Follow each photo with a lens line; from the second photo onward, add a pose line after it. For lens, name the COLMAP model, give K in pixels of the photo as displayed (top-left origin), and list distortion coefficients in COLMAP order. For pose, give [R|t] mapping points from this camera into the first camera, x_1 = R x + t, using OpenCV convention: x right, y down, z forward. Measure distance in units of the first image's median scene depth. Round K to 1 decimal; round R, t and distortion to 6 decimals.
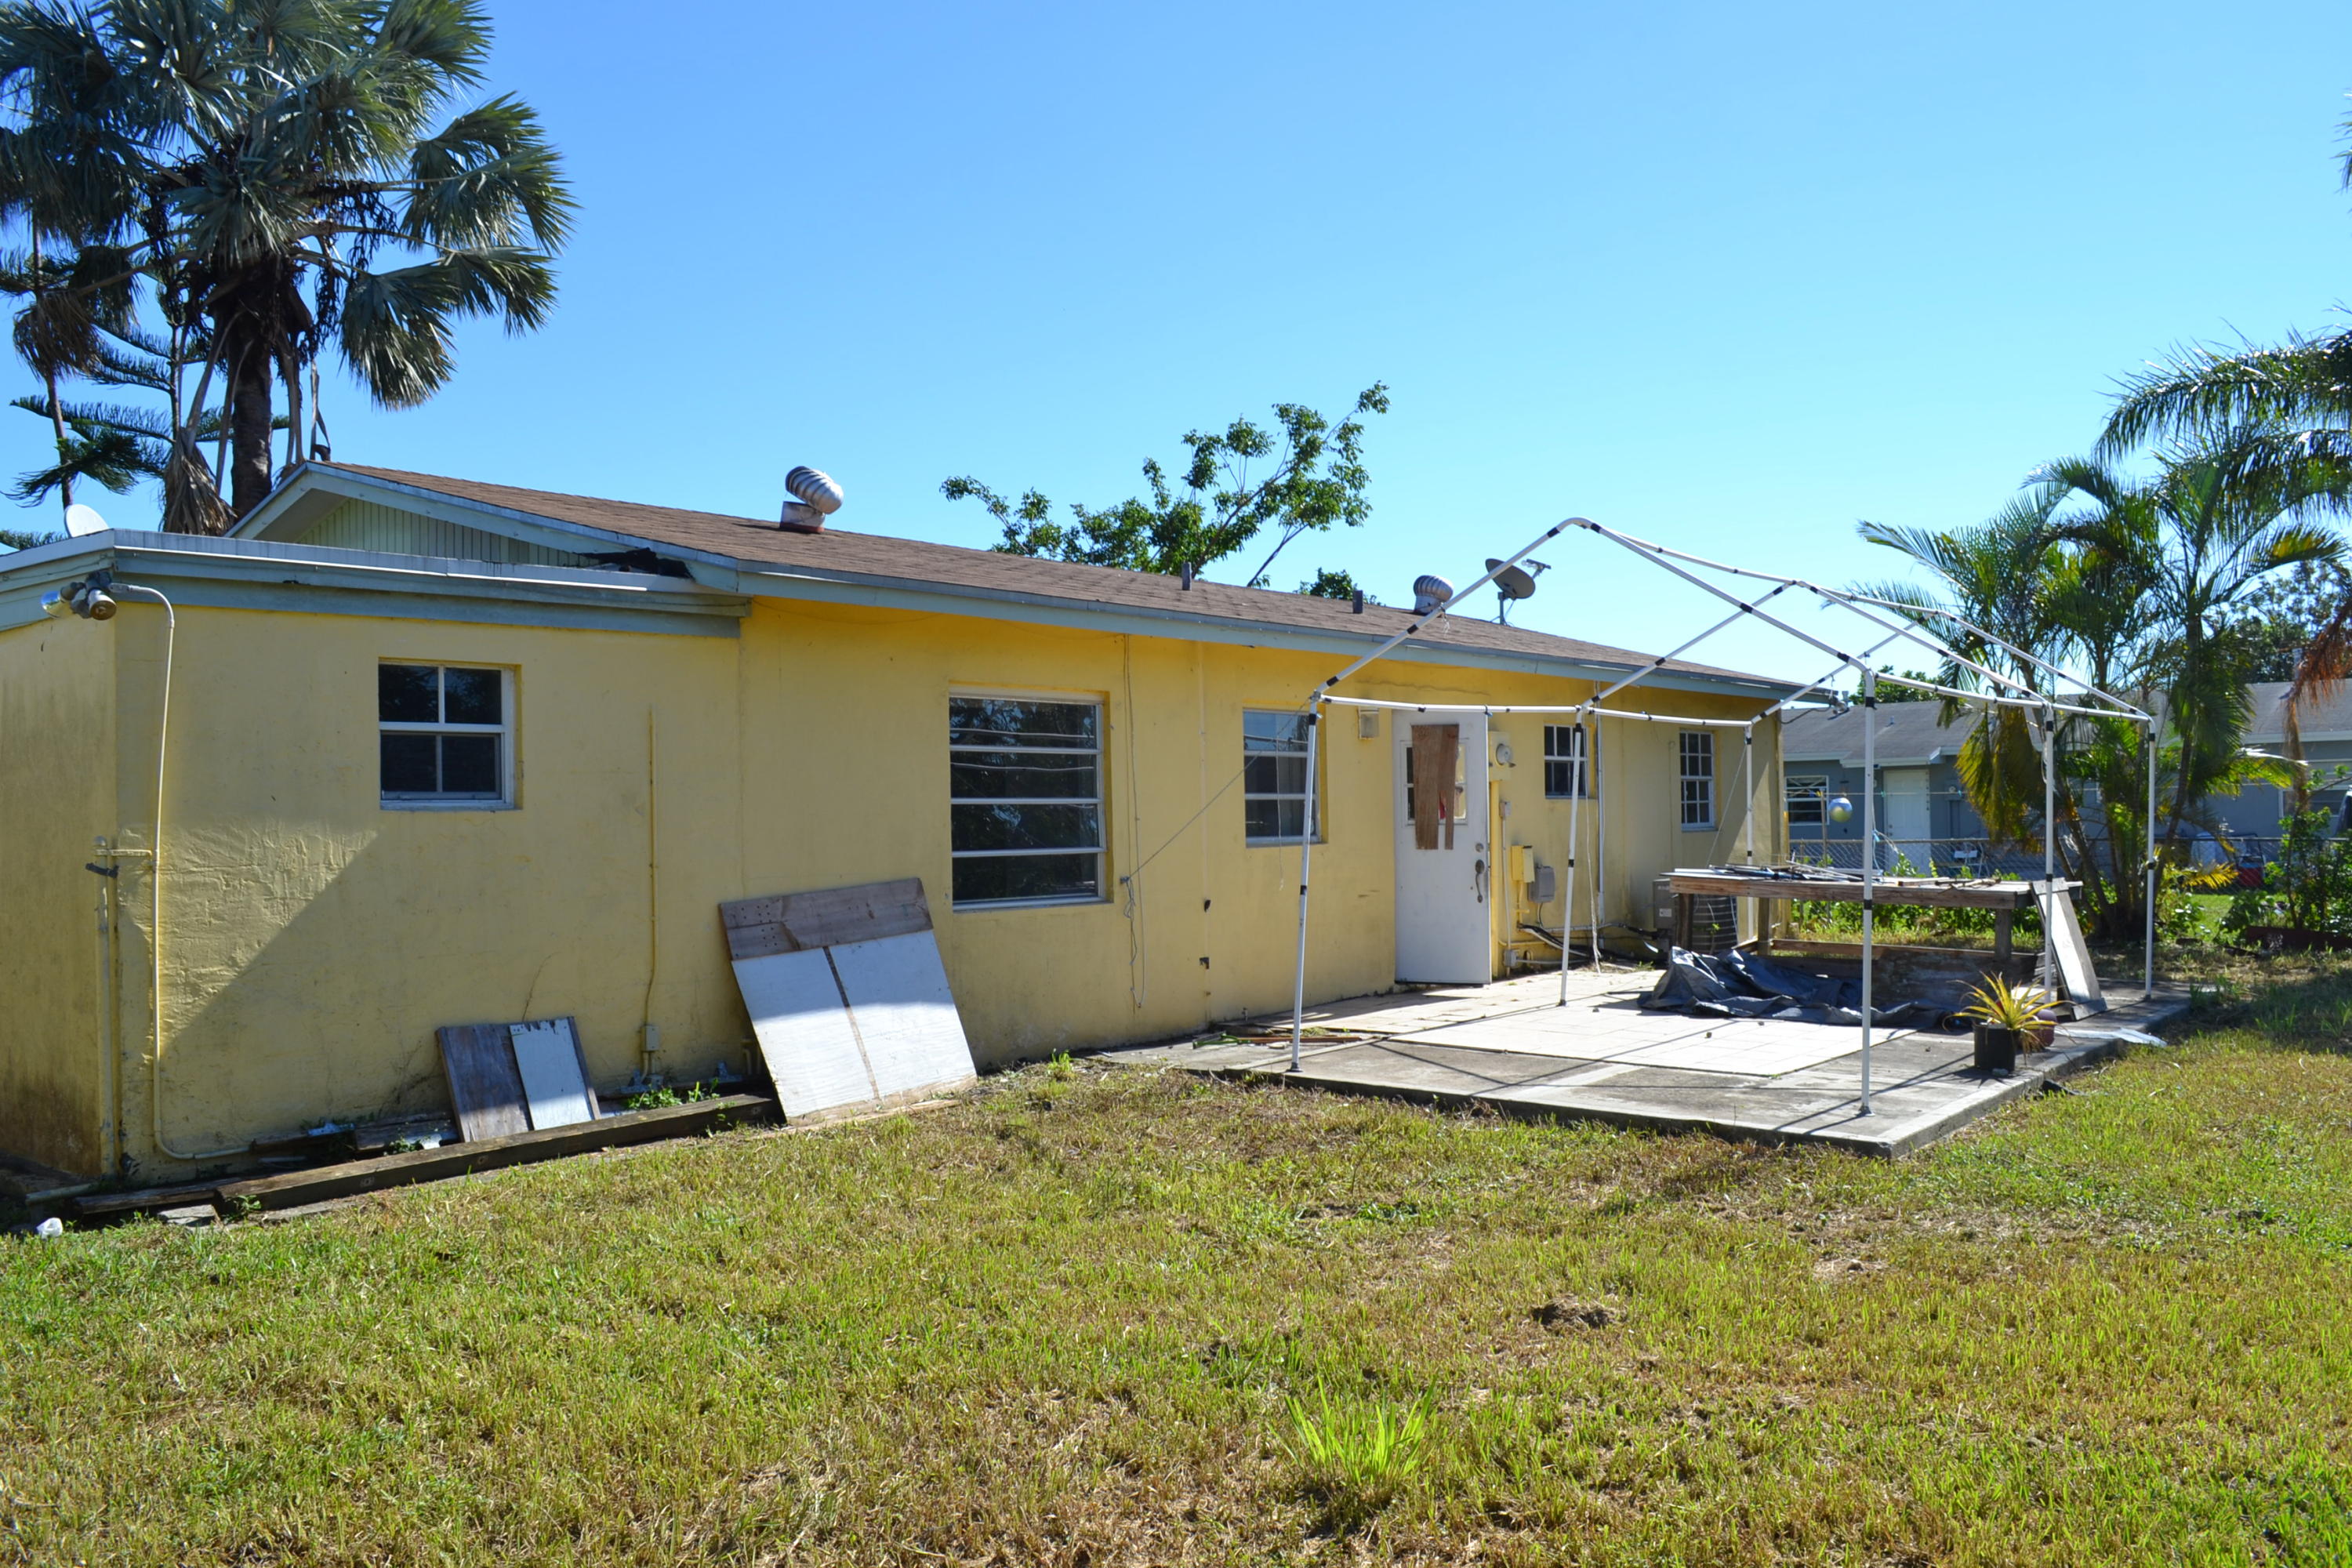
lens RADIAL K [[1881.7, 0, 1174.2], [0, 1881.7, 778.4], [0, 0, 1]] dist [-0.072294, 0.014386]
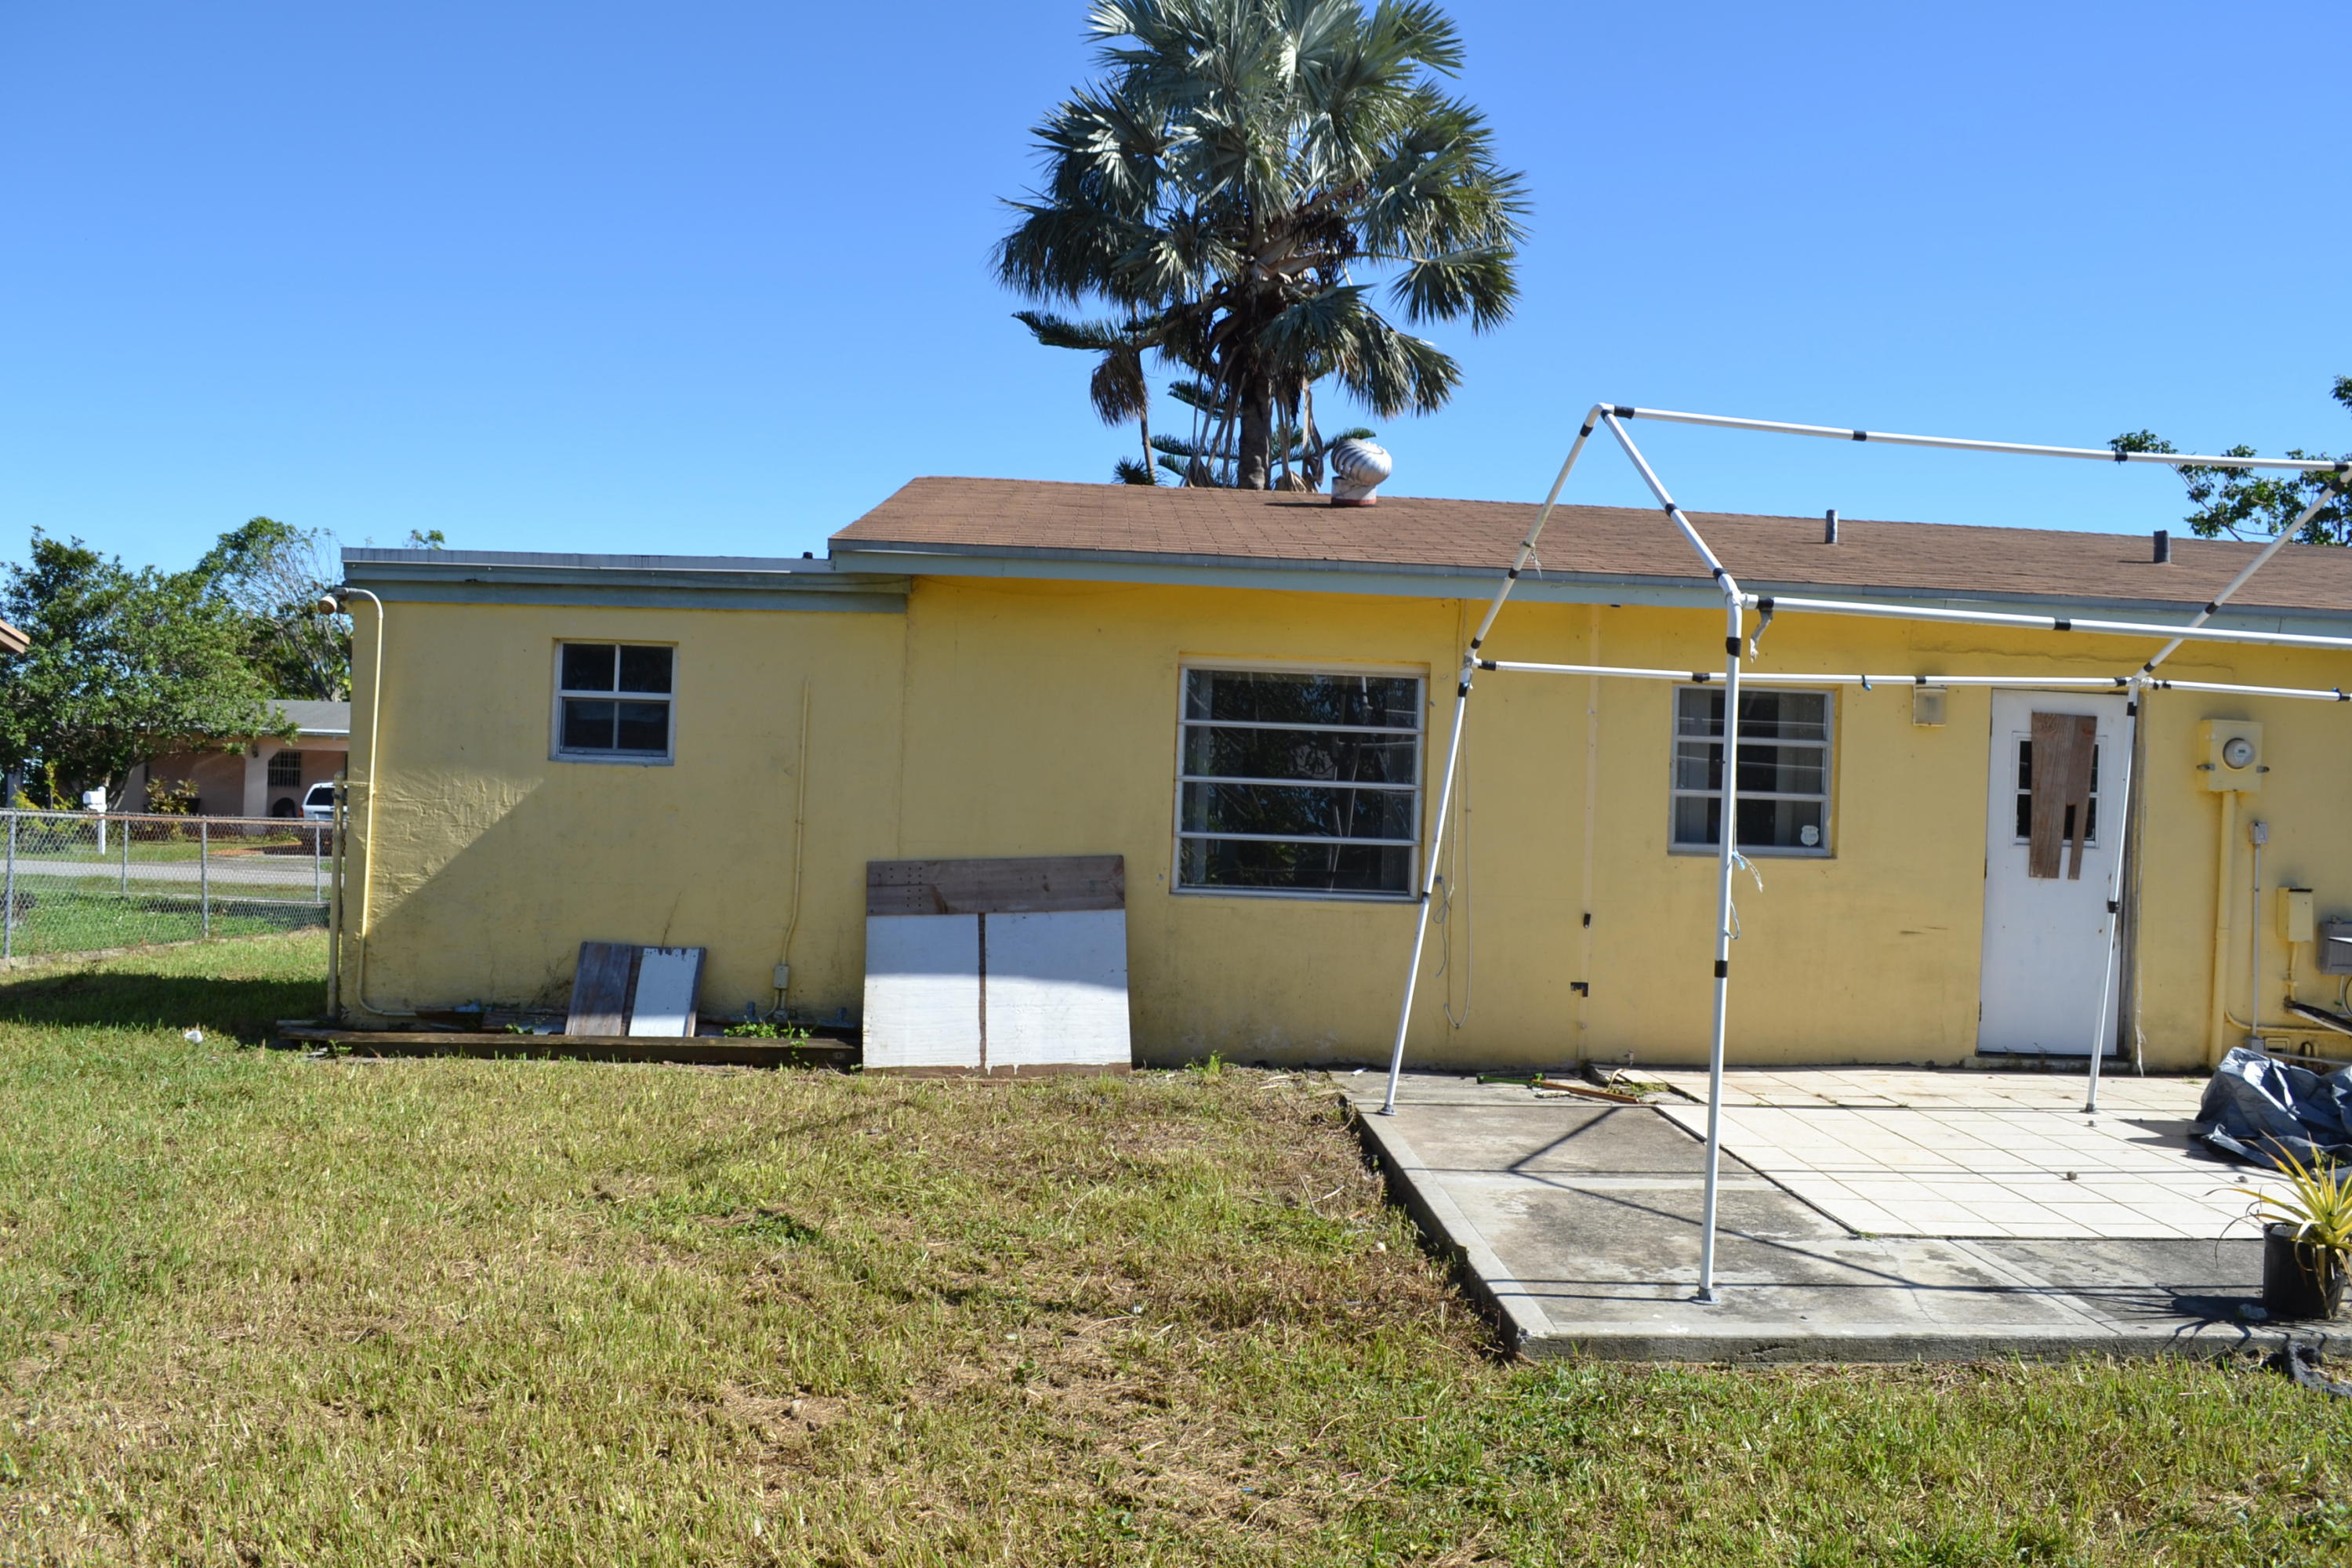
lens RADIAL K [[1881.7, 0, 1198.7], [0, 1881.7, 800.2], [0, 0, 1]] dist [-0.072294, 0.014386]
pose [[0.676364, 0.036994, -0.735638, 0.734466], [-0.031159, 0.999281, 0.021604, 0.002691], [0.735908, 0.008310, 0.677030, 0.447681]]
